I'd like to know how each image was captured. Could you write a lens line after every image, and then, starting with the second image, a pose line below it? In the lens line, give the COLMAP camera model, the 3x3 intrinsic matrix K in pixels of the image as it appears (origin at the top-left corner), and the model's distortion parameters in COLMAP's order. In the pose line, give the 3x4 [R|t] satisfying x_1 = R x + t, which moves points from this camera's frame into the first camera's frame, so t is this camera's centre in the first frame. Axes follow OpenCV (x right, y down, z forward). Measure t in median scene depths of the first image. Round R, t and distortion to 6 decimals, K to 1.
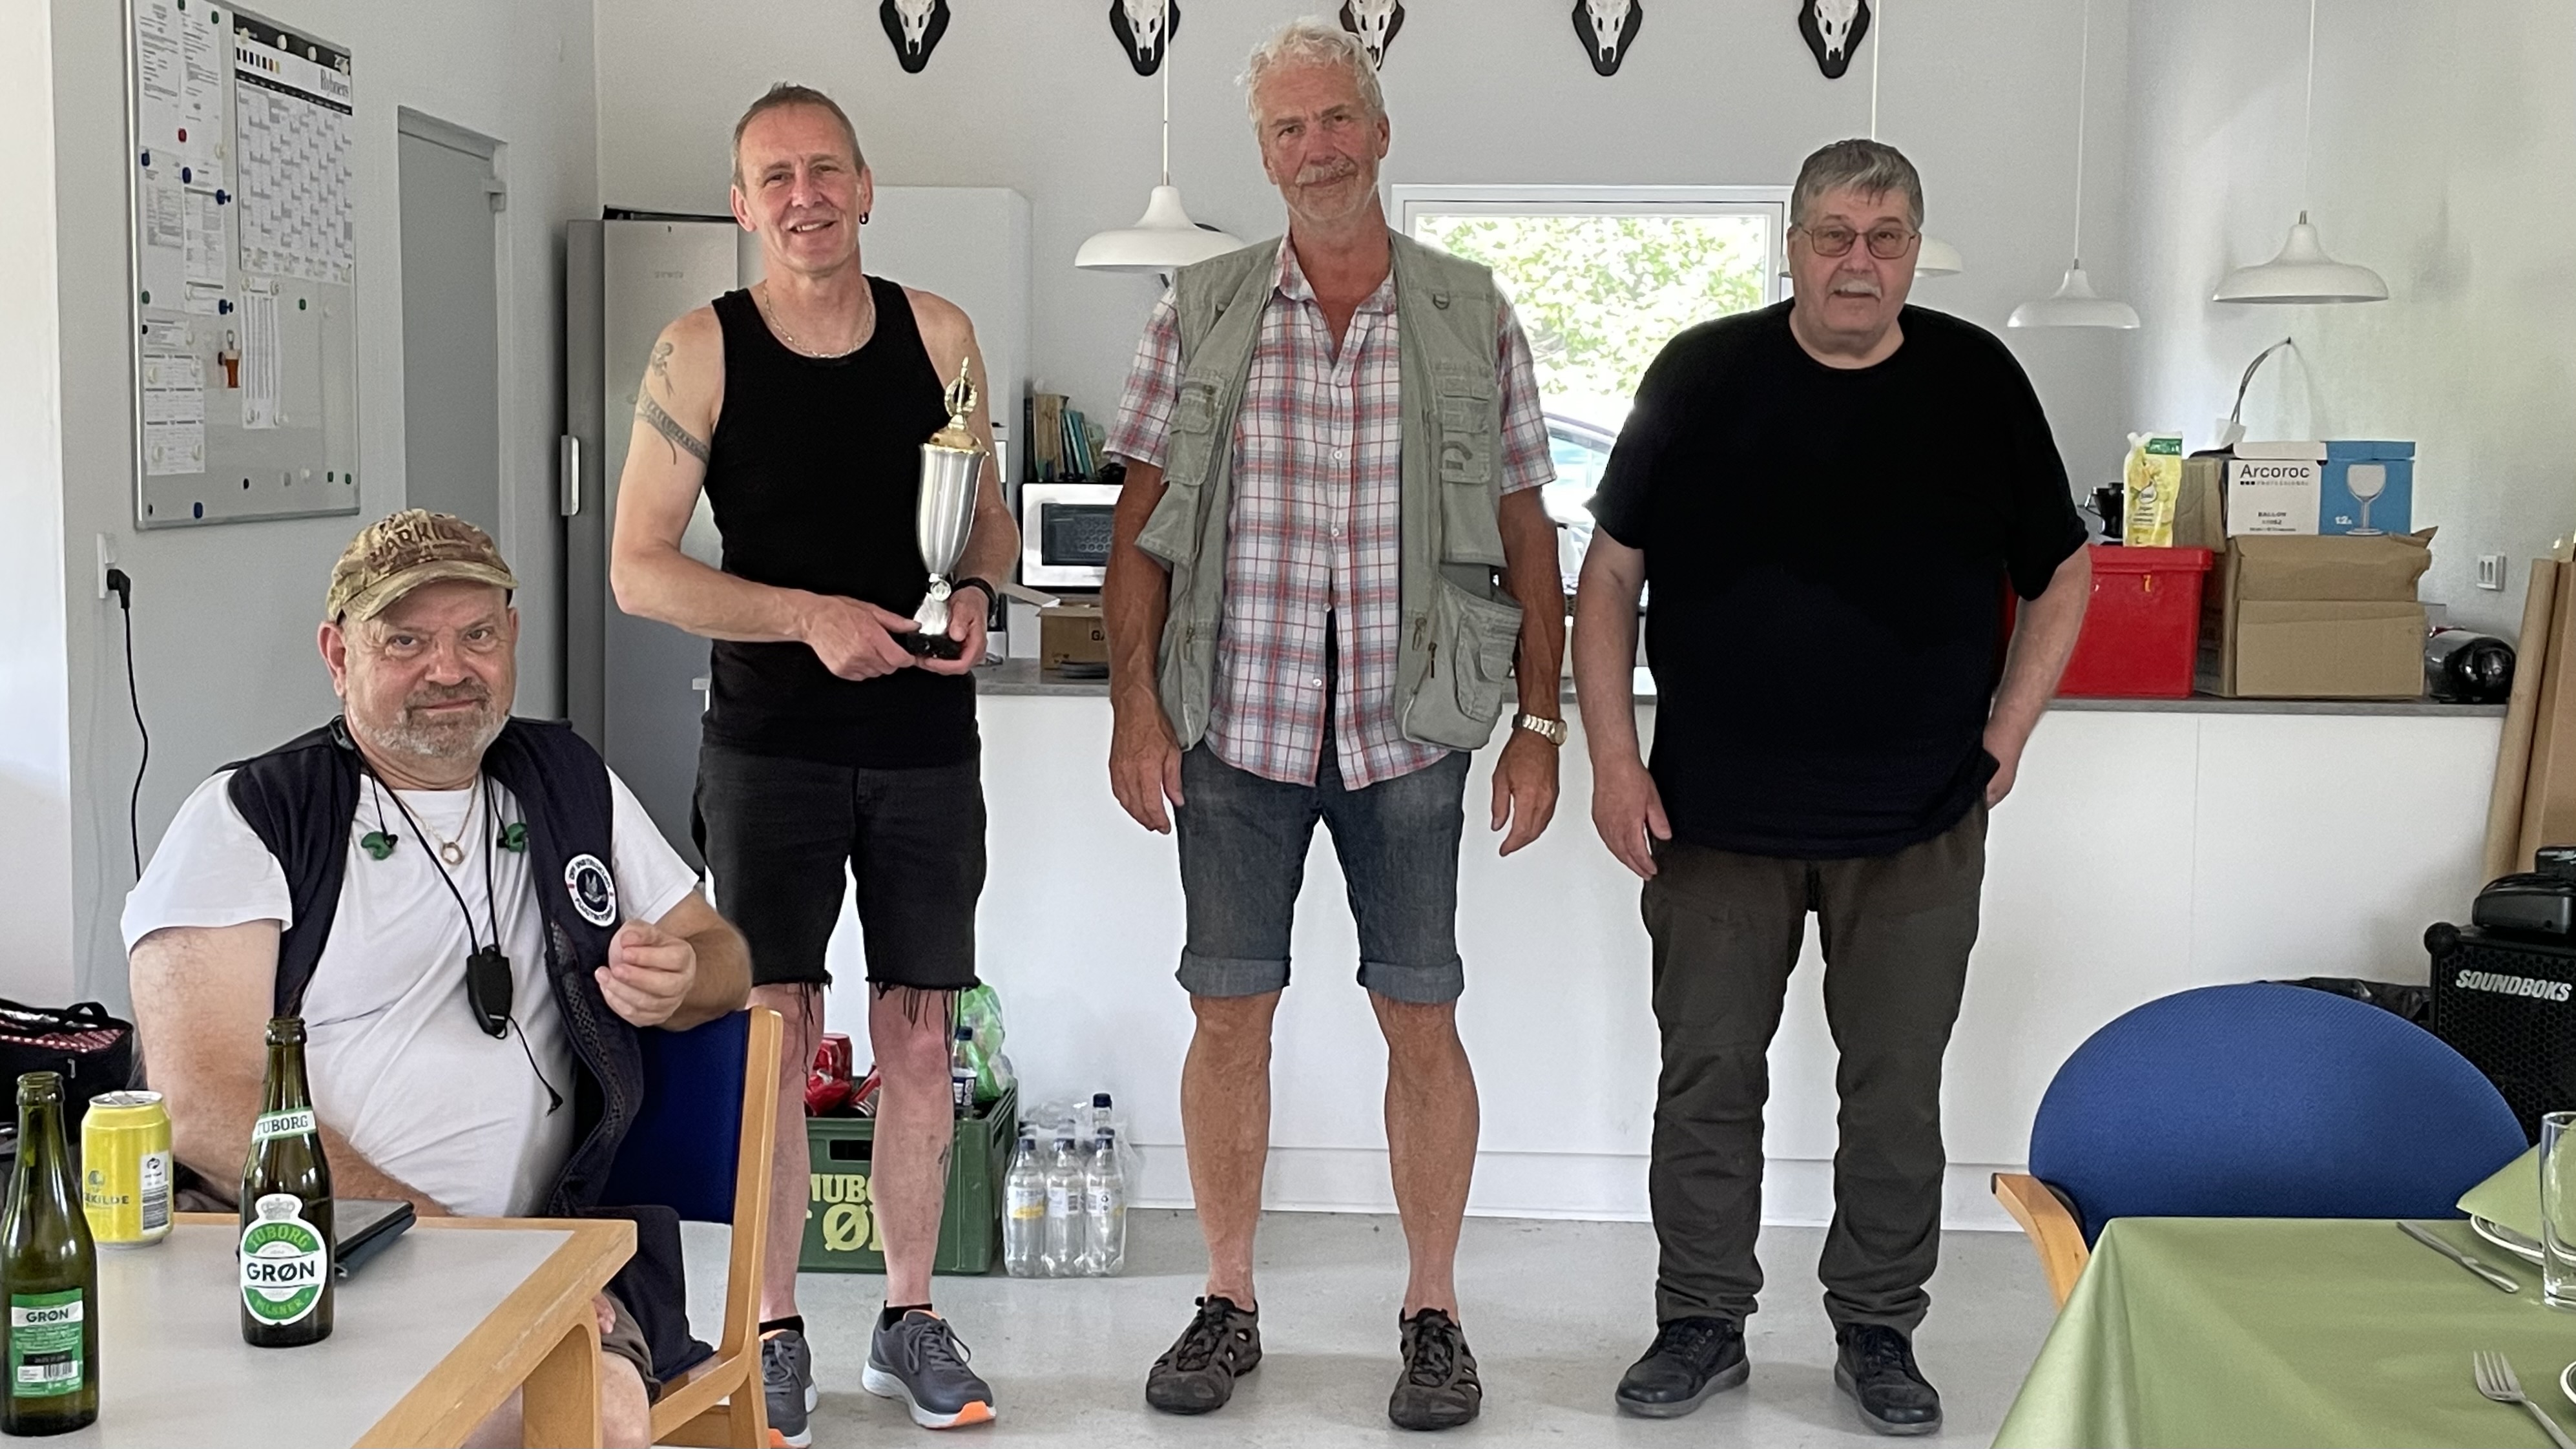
lens RADIAL K [[3184.4, 0, 1210.3], [0, 3184.4, 745.5], [0, 0, 1]] dist [0.058132, 0.000000]
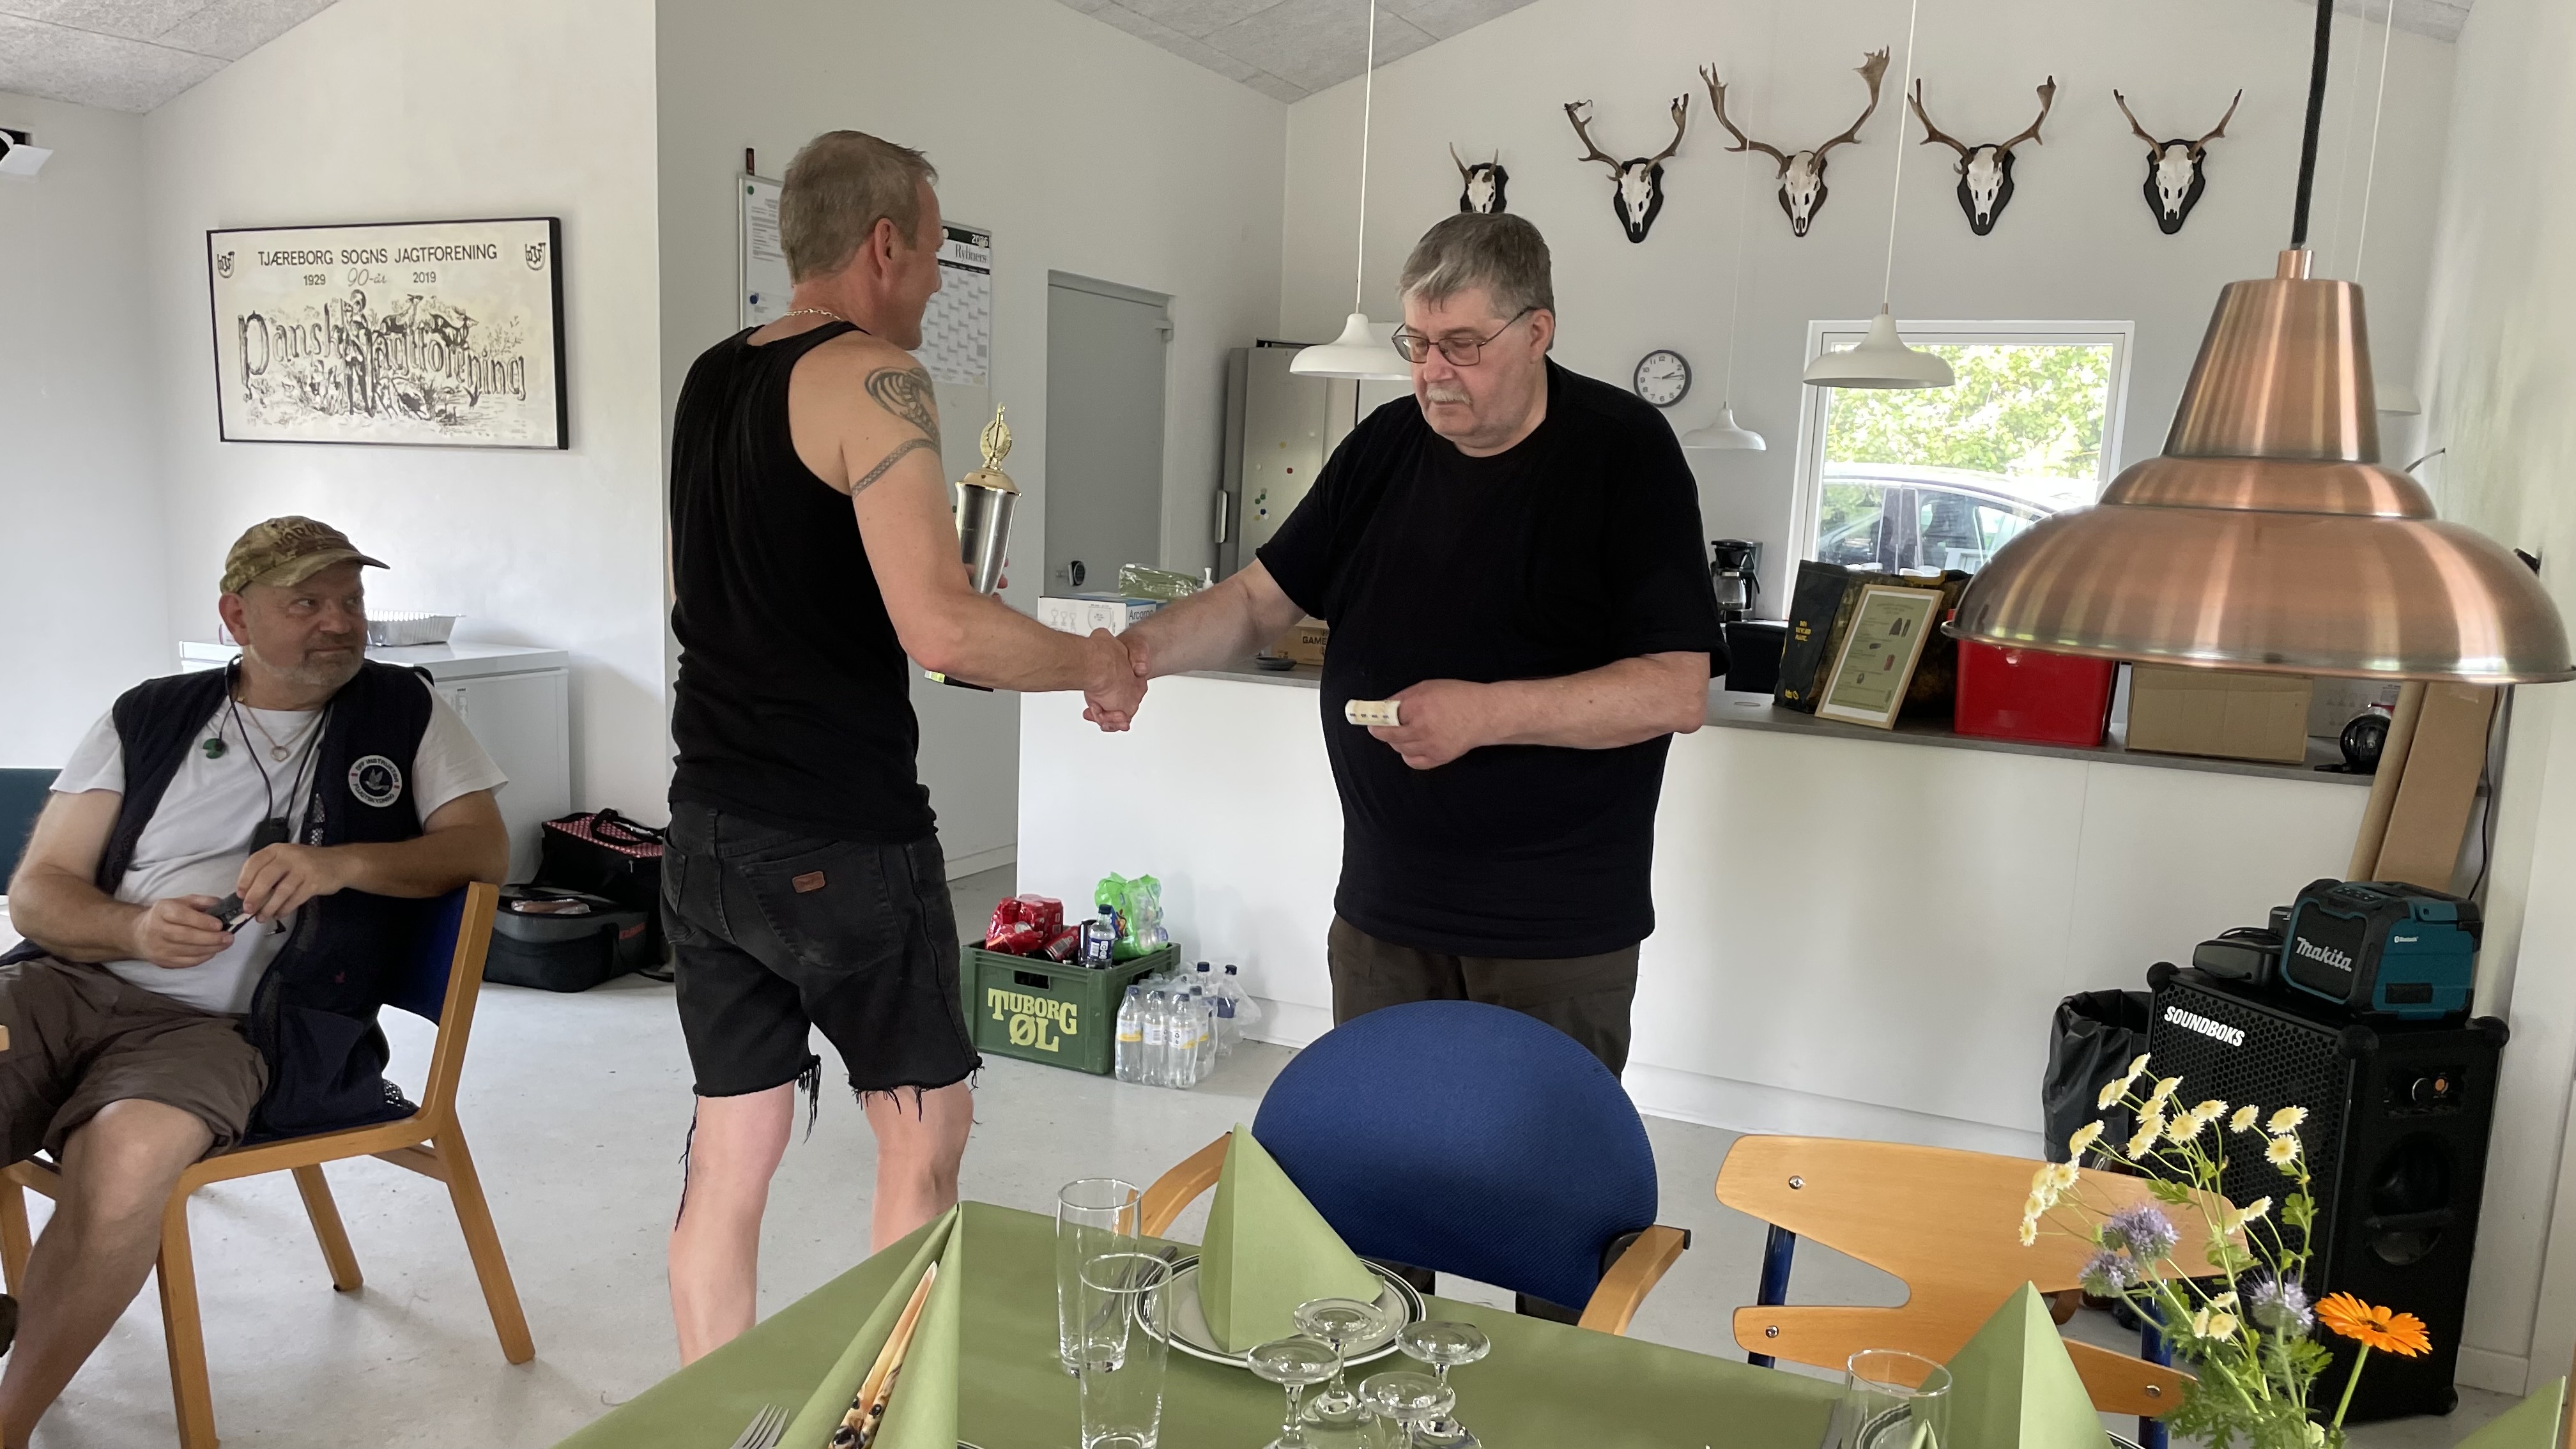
lens RADIAL K [[1986.4, 0, 1239.4], [0, 1986.4, 826.5], [0, 0, 1]] dist [0.101609, -0.090019]
pose [[0.913973, 0.099013, -0.393510, 0.329887], [-0.073810, 0.994161, 0.078713, -0.022411], [0.399006, -0.042897, 0.915944, 0.199923]]
